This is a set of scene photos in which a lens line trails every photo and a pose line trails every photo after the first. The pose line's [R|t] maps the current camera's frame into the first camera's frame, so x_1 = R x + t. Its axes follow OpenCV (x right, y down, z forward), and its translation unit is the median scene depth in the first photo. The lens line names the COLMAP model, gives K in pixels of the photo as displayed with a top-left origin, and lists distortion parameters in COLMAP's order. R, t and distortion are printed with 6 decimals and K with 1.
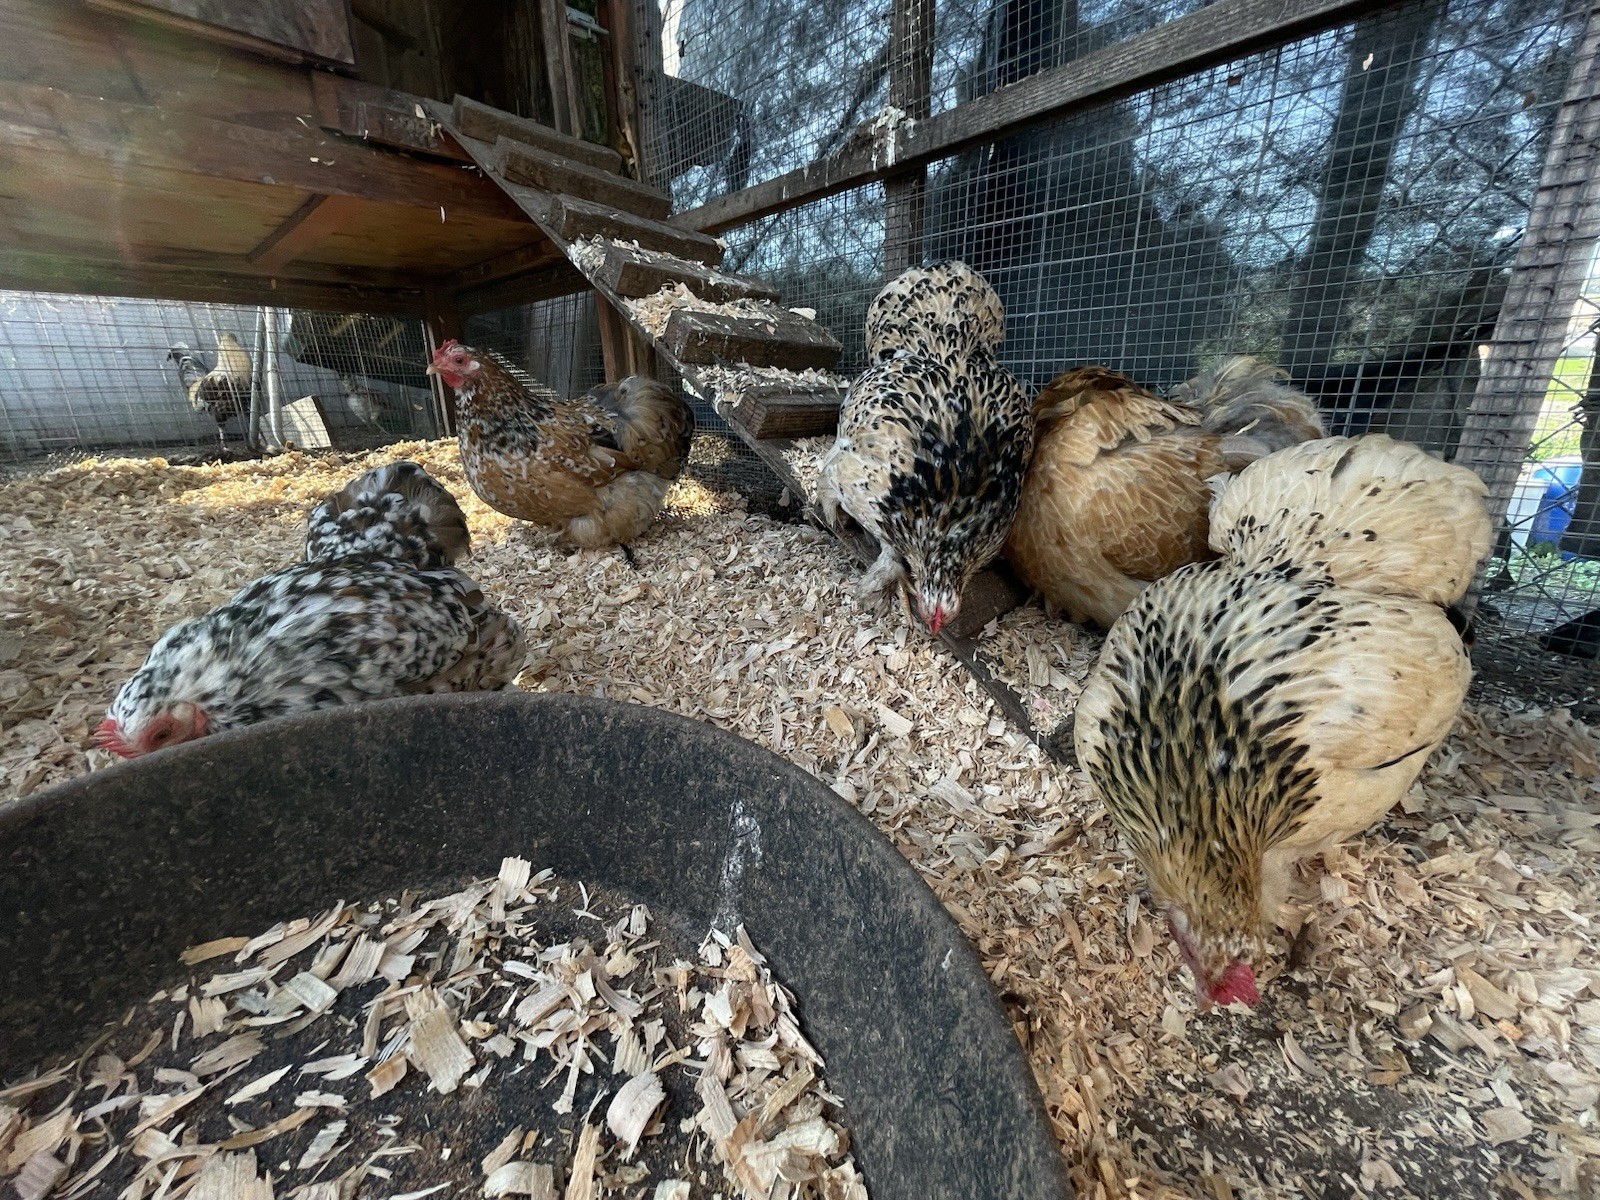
lens RADIAL K [[631.8, 0, 800.0], [0, 631.8, 600.0], [0, 0, 1]] dist [0.000161, 0.000045]
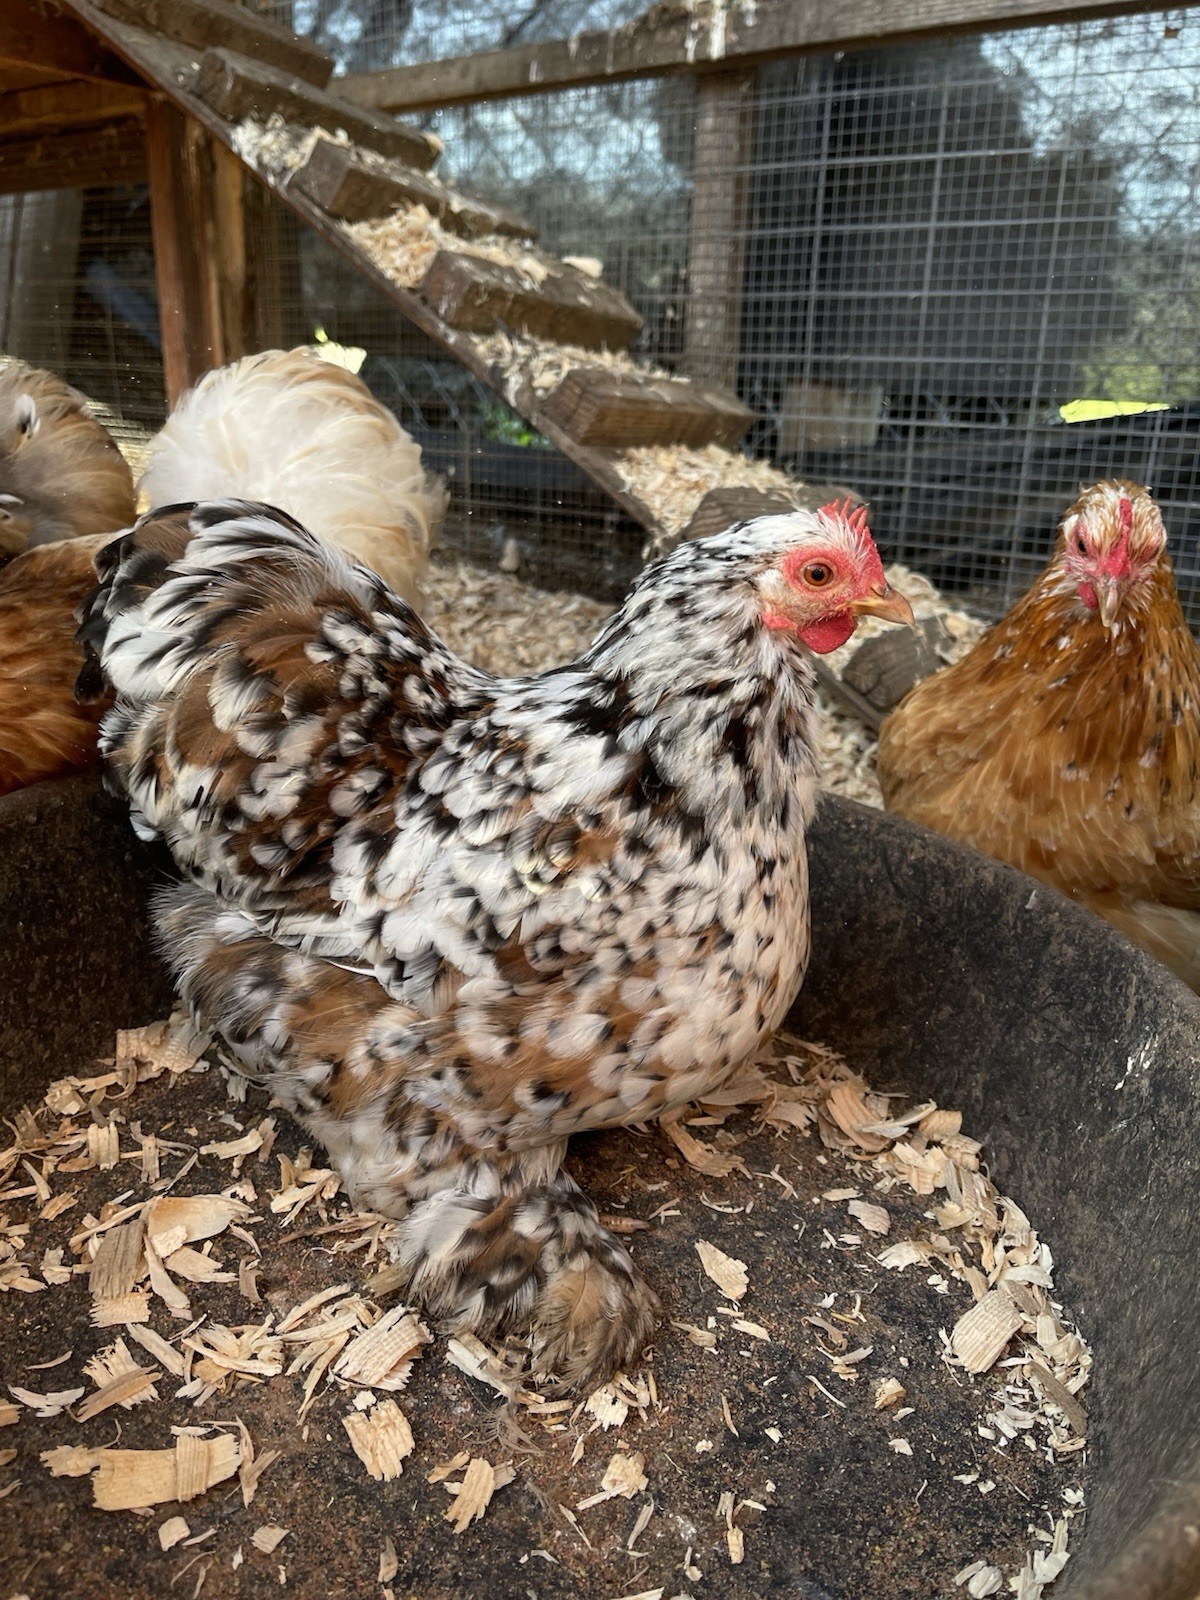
lens RADIAL K [[1212.3, 0, 600.0], [0, 1212.3, 800.0], [0, 0, 1]] dist [0.011441, 0.005047]
pose [[0.976496, -0.016349, 0.214917, -0.295146], [0.017461, 0.999842, -0.003276, 0.125003], [-0.214829, 0.006951, 0.976627, -0.272969]]
